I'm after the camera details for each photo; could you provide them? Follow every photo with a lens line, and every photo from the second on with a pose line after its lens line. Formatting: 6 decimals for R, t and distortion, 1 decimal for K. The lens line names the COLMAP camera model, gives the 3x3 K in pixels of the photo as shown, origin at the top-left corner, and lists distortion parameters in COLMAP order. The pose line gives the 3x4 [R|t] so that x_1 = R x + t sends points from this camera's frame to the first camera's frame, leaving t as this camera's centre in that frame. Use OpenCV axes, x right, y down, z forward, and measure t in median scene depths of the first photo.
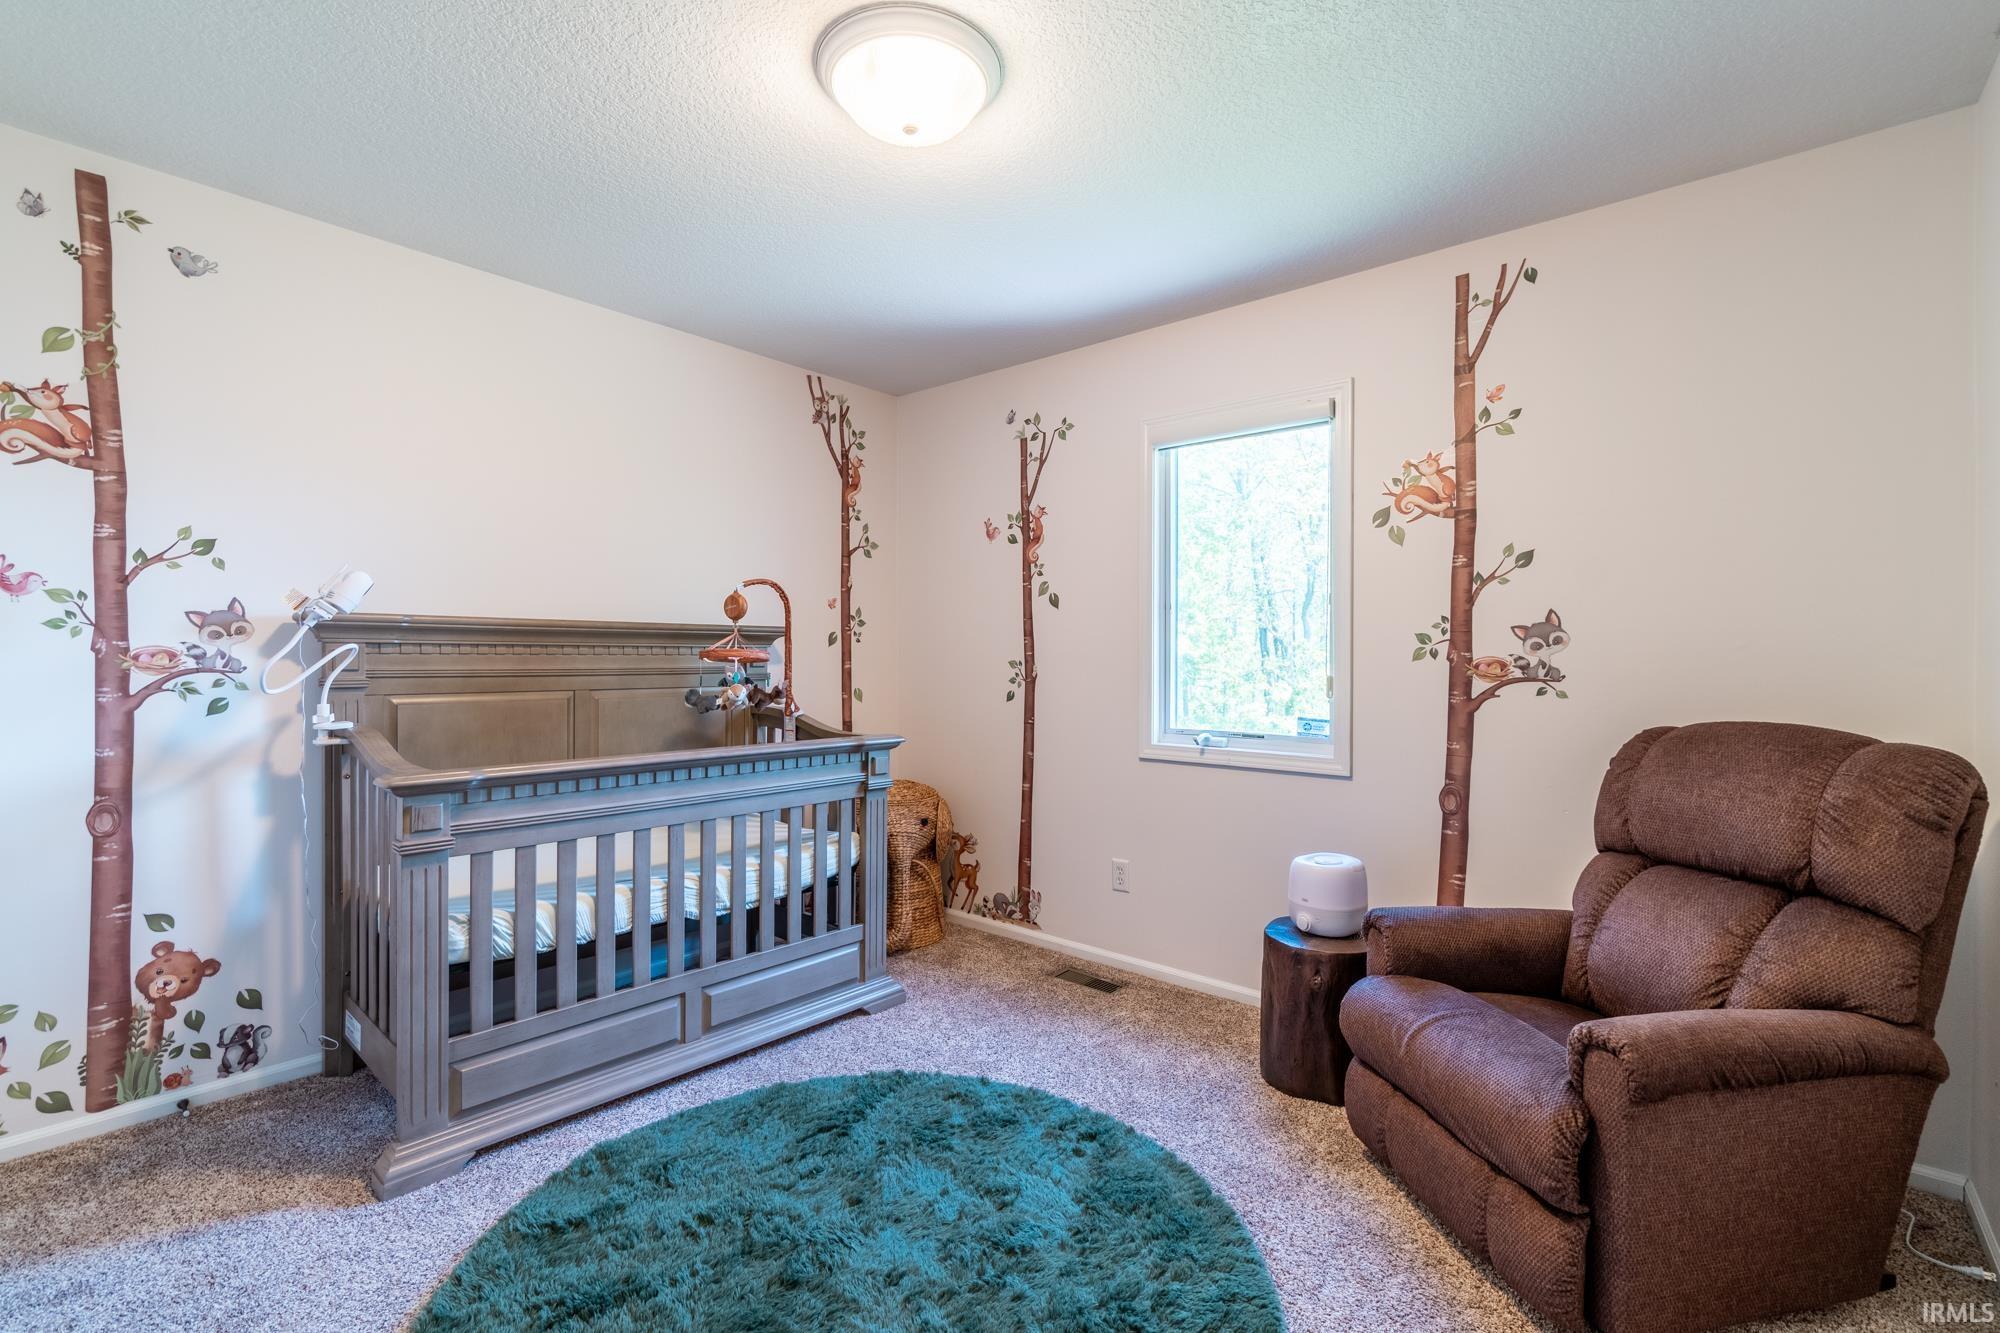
lens RADIAL K [[886.1, 0, 999.8], [0, 886.1, 666.9], [0, 0, 1]] dist [-0.005086, 0.001089]
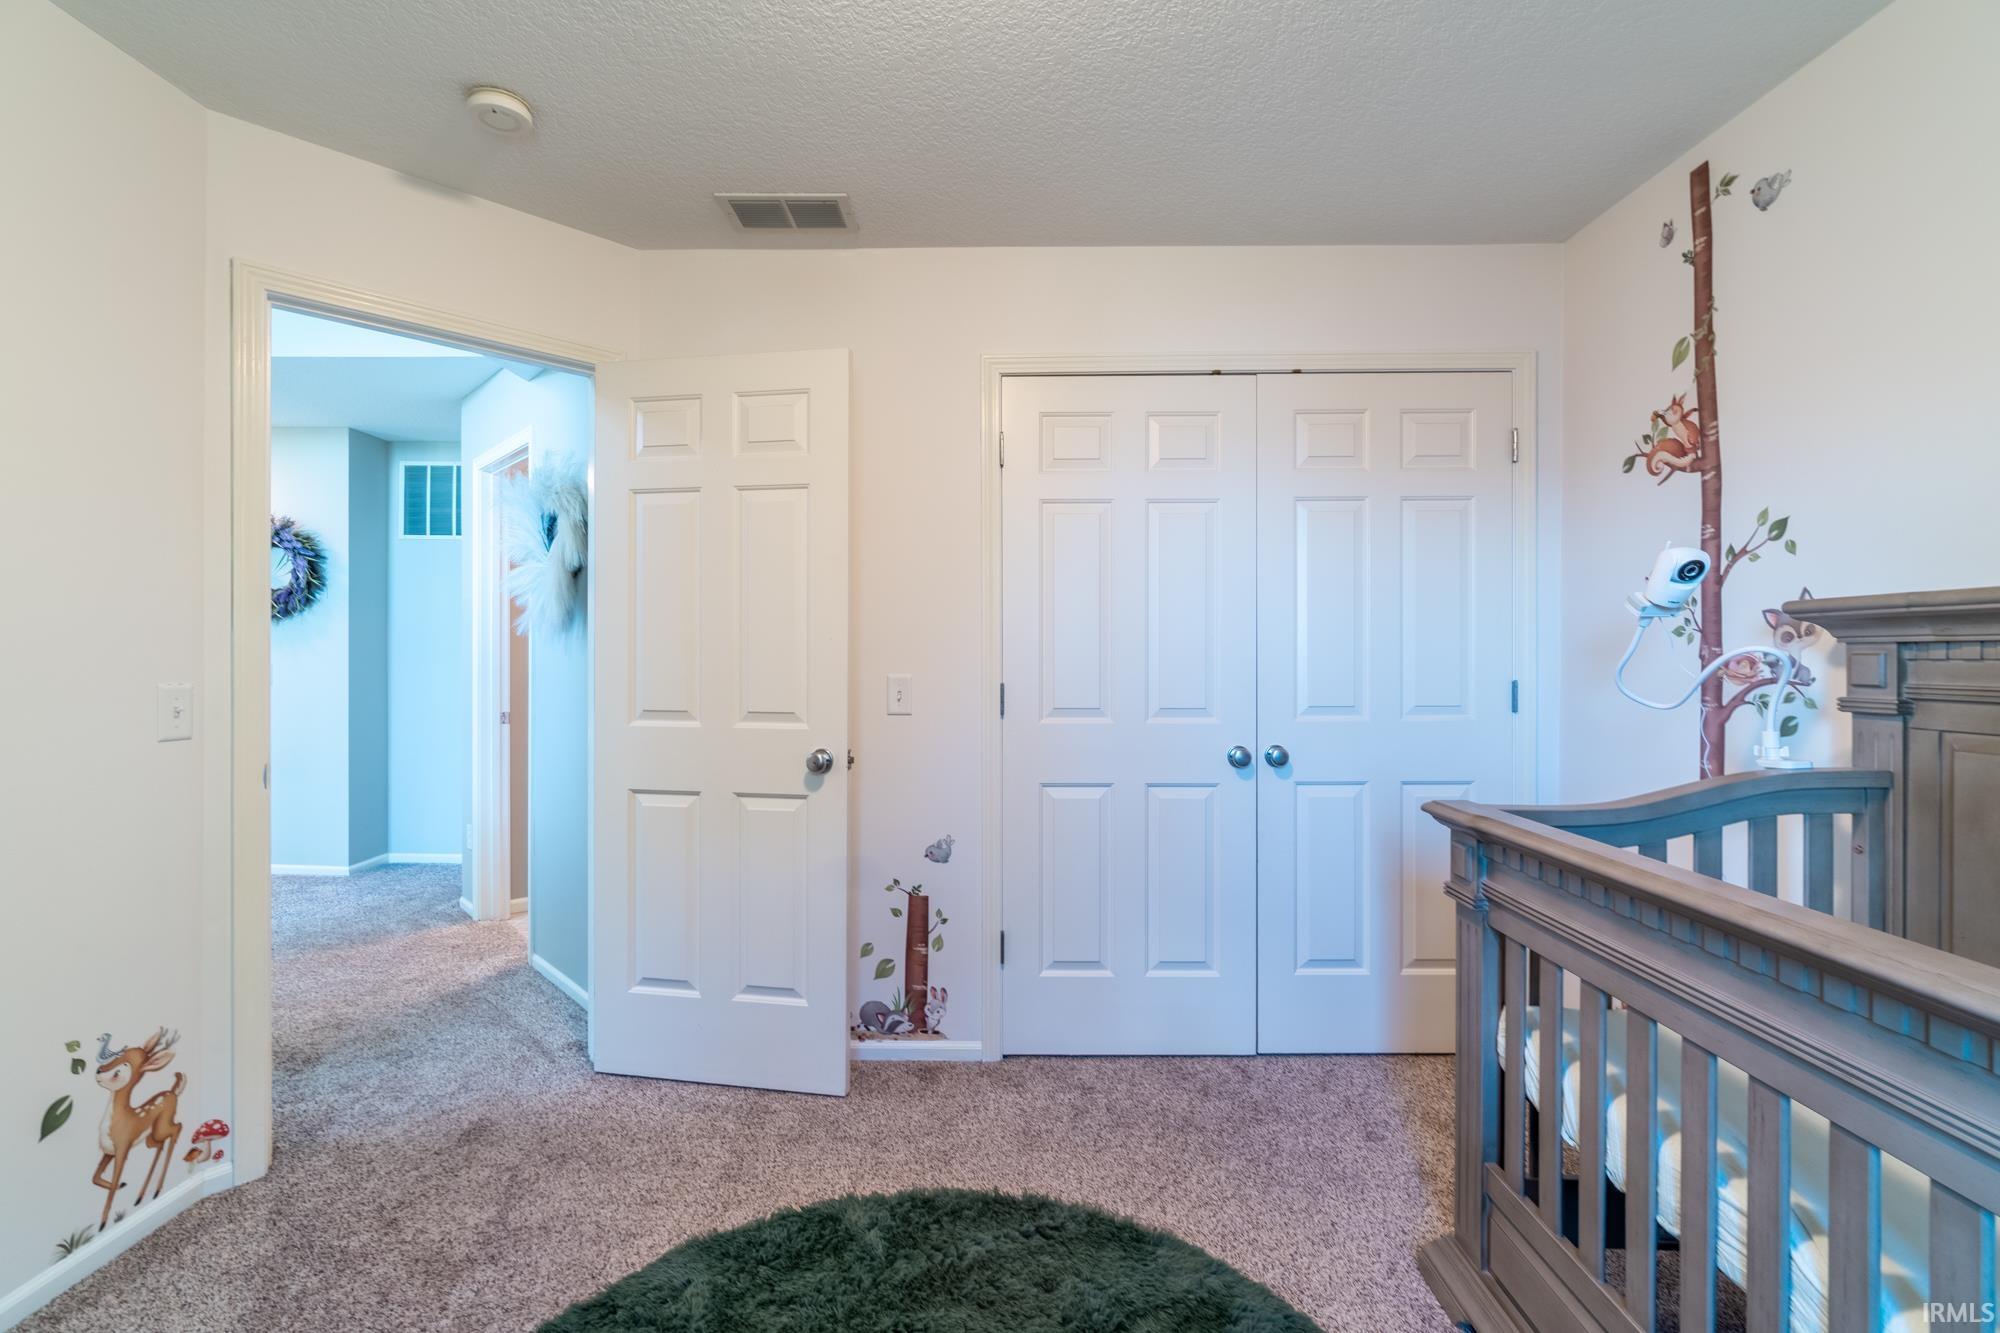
lens RADIAL K [[886.1, 0, 997.0], [0, 886.1, 660.8], [0, 0, 1]] dist [-0.005086, 0.001089]
pose [[-0.767297, 0.003411, -0.641282, 0.184976], [-0.003288, 0.999952, 0.009253, -0.021087], [0.641283, 0.009208, -0.767249, 1.231641]]
